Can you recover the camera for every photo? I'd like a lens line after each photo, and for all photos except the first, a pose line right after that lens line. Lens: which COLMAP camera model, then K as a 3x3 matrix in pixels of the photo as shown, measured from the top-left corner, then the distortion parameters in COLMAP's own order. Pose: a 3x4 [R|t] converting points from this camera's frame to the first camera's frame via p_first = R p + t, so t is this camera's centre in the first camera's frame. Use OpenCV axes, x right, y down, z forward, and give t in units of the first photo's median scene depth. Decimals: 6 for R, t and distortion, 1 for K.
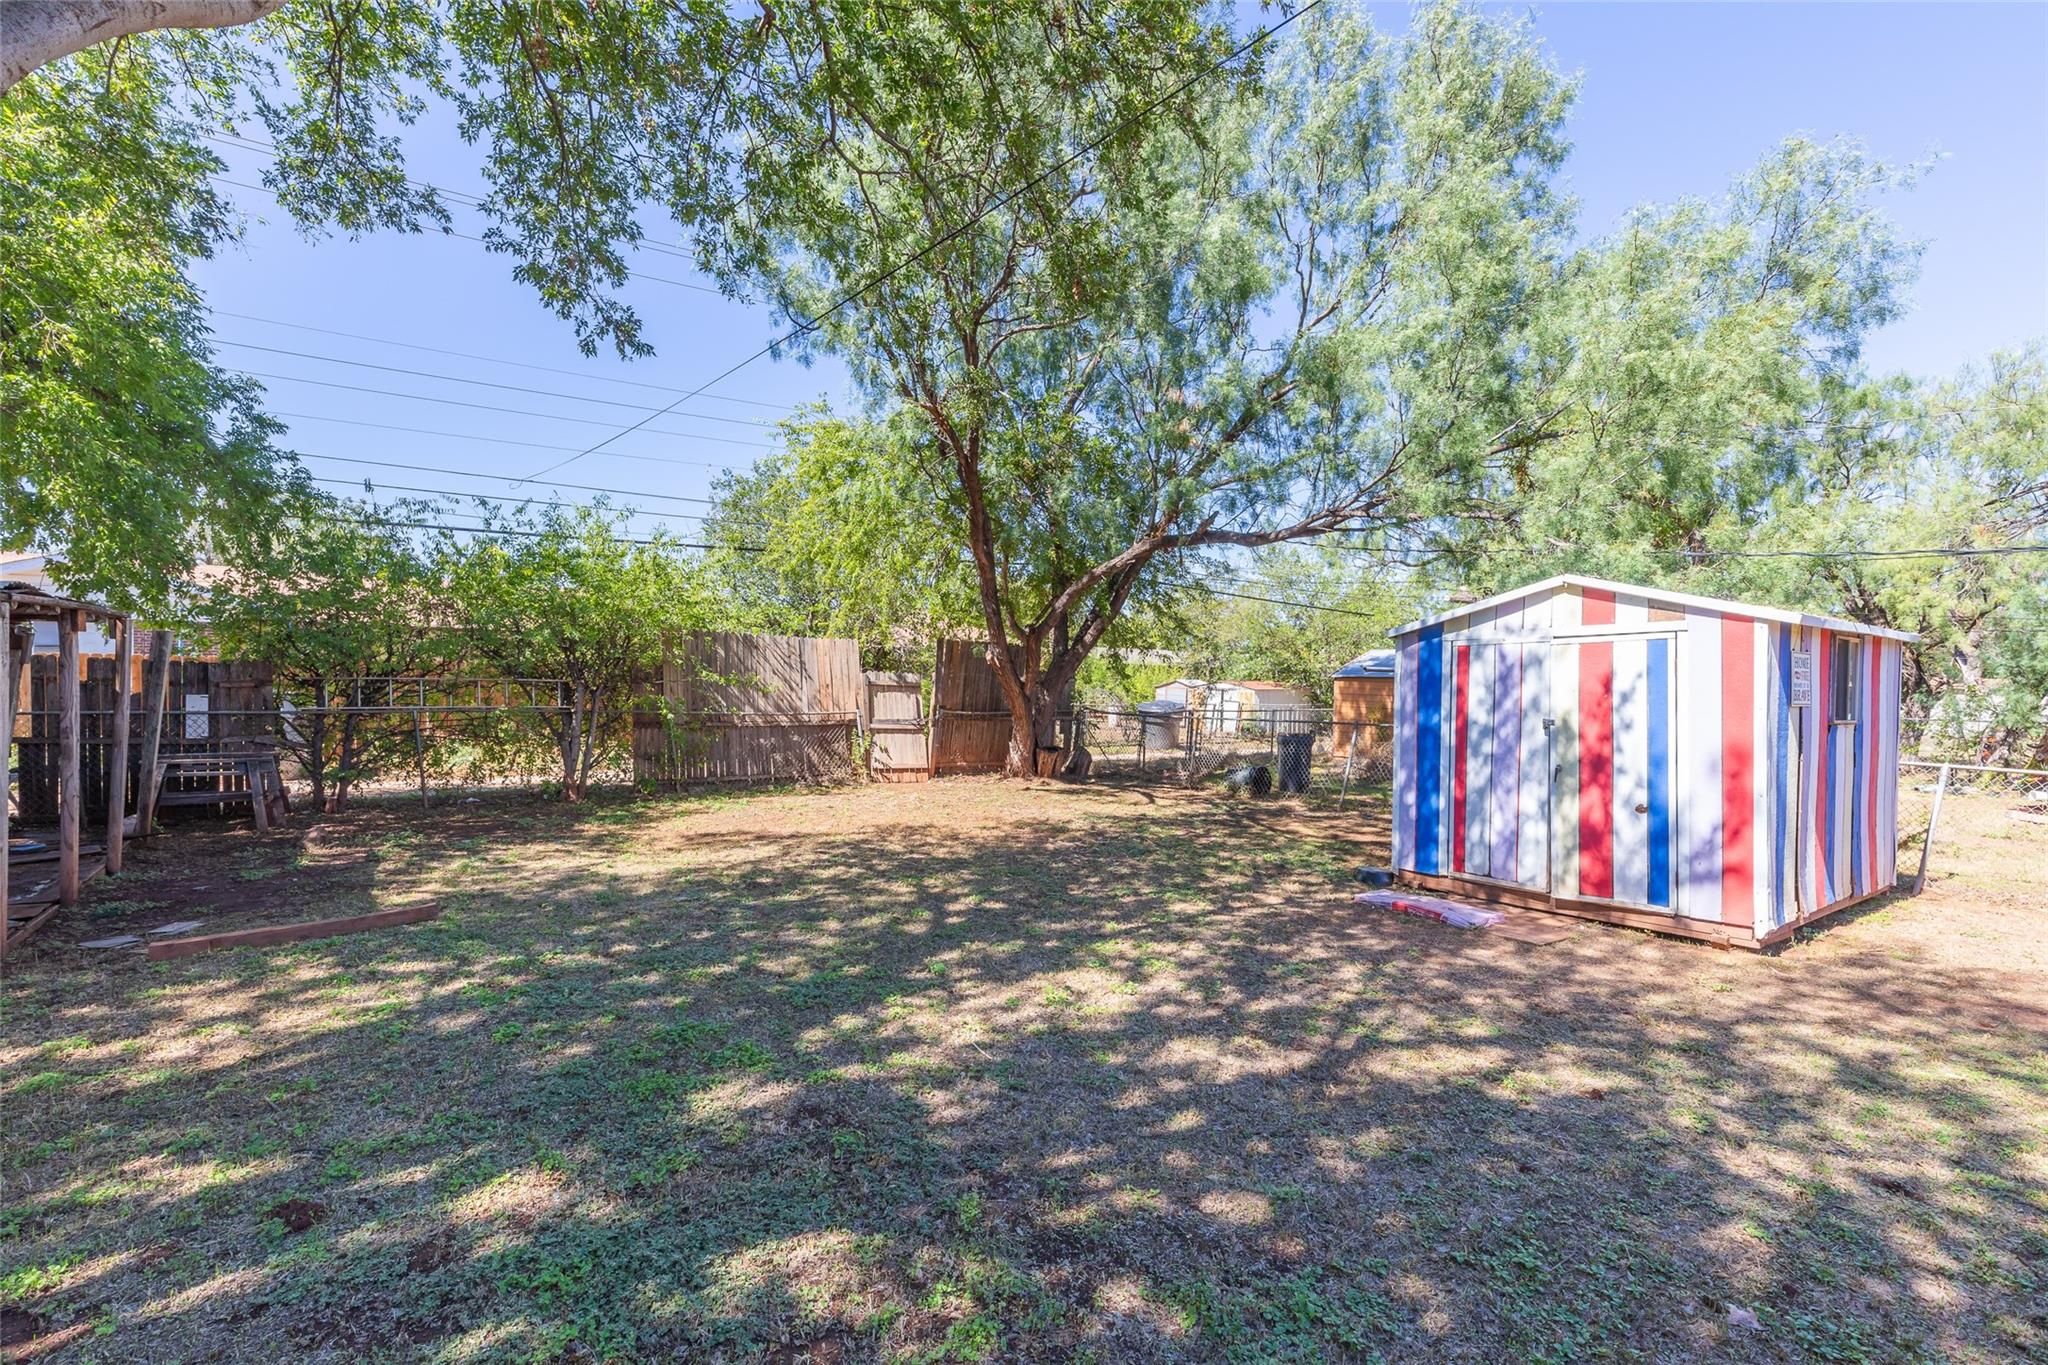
lens RADIAL K [[932.2, 0, 1022.5], [0, 932.2, 692.0], [0, 0, 1]] dist [0.007647, -0.002374]
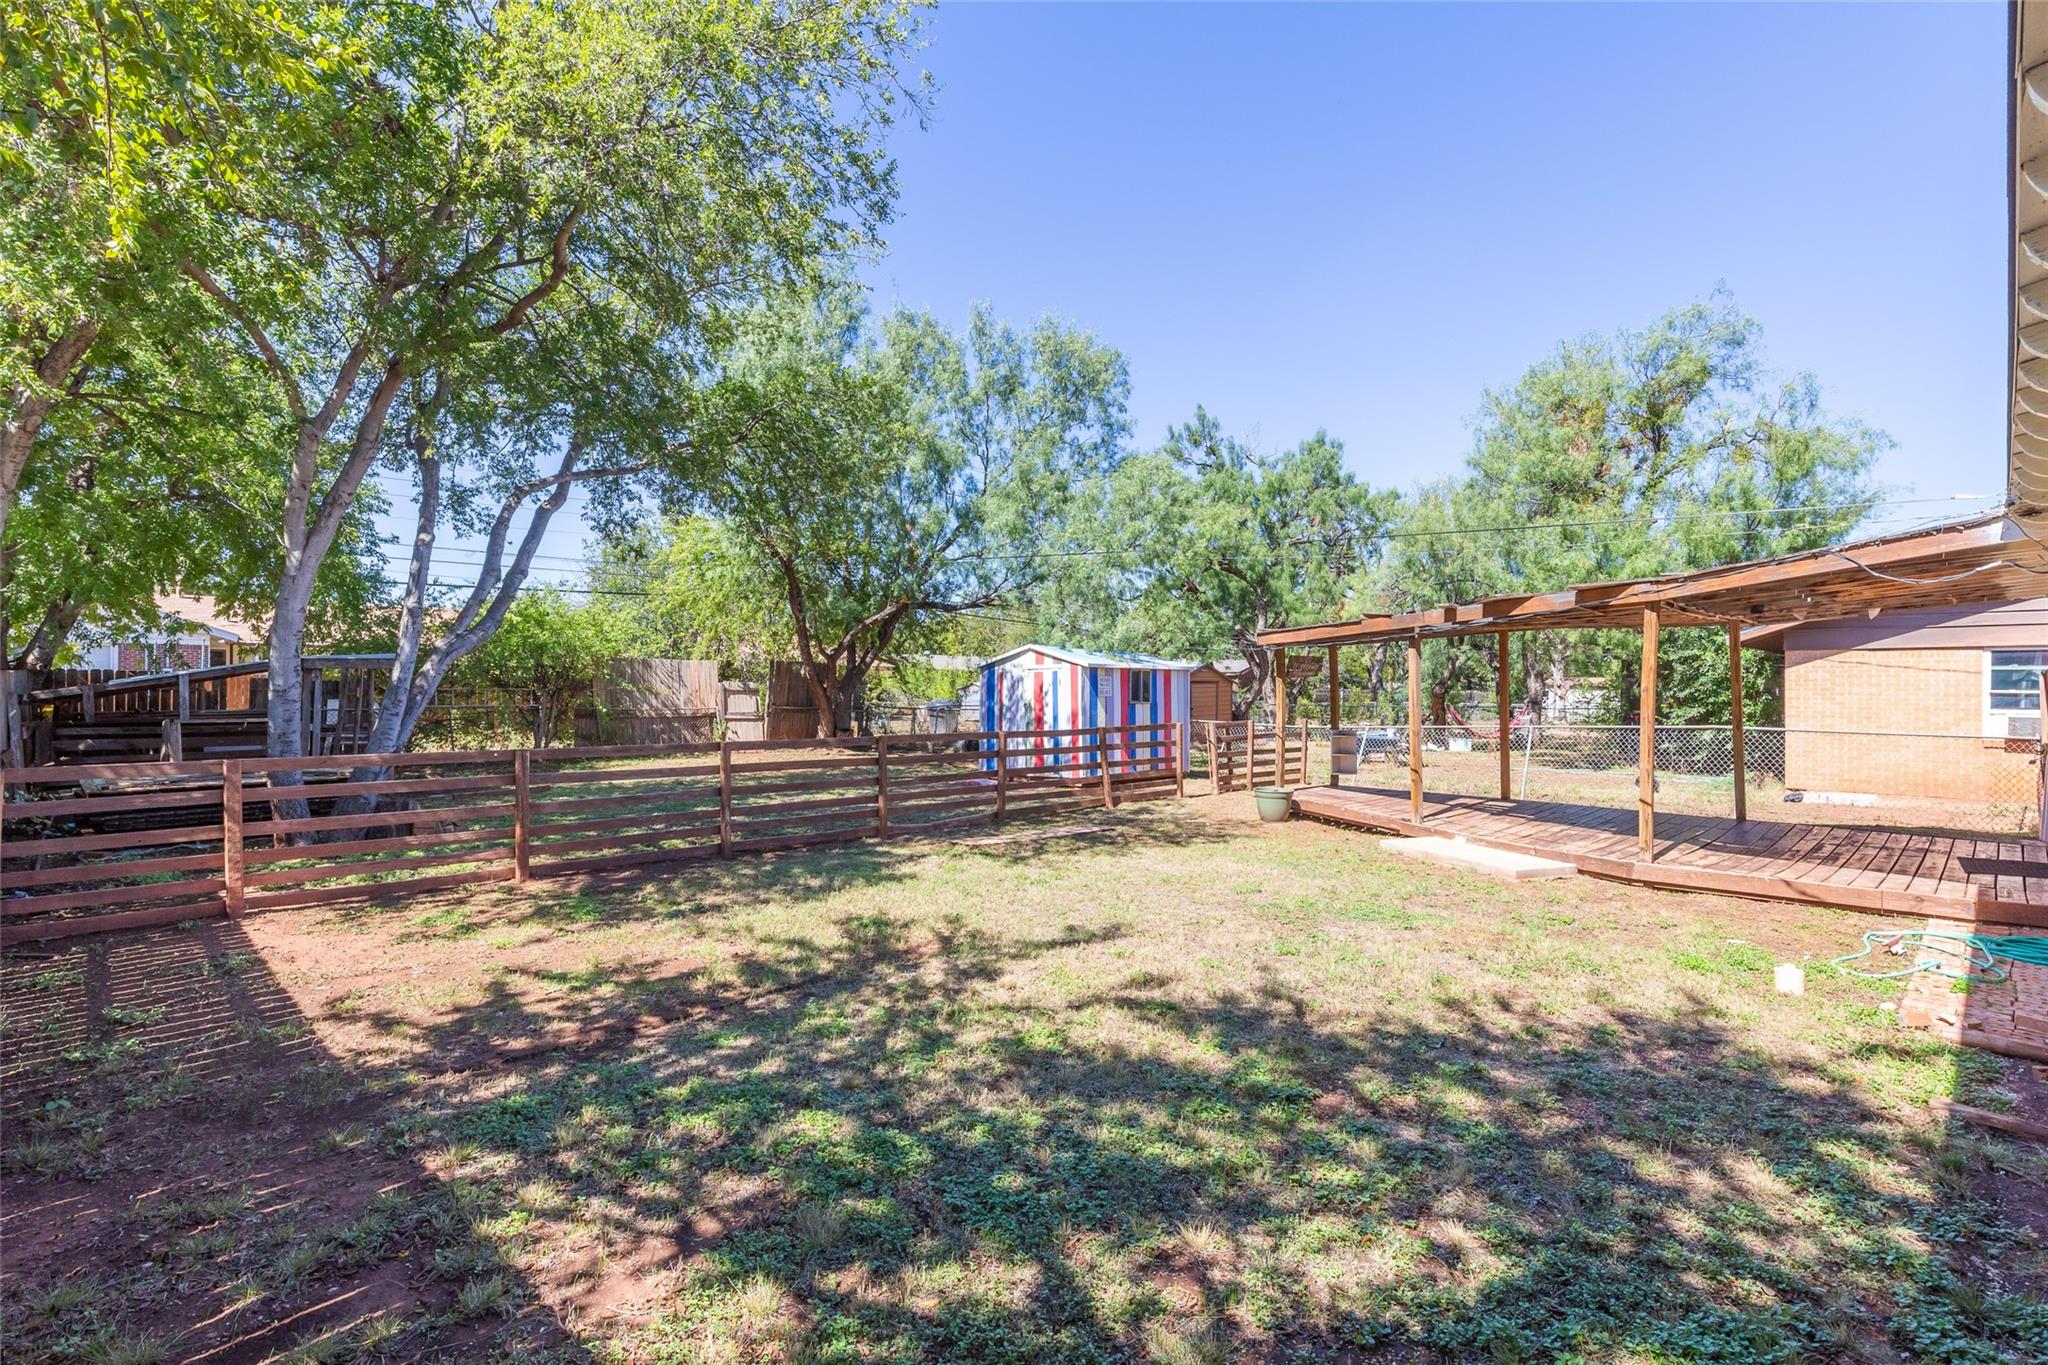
lens RADIAL K [[988.7, 0, 1037.8], [0, 988.7, 684.3], [0, 0, 1]] dist [0.002014, 0.000213]
pose [[0.985749, -0.007215, 0.168066, 0.073802], [0.008701, 0.999929, -0.008106, 0.000771], [-0.167996, 0.009453, 0.985742, -0.722462]]
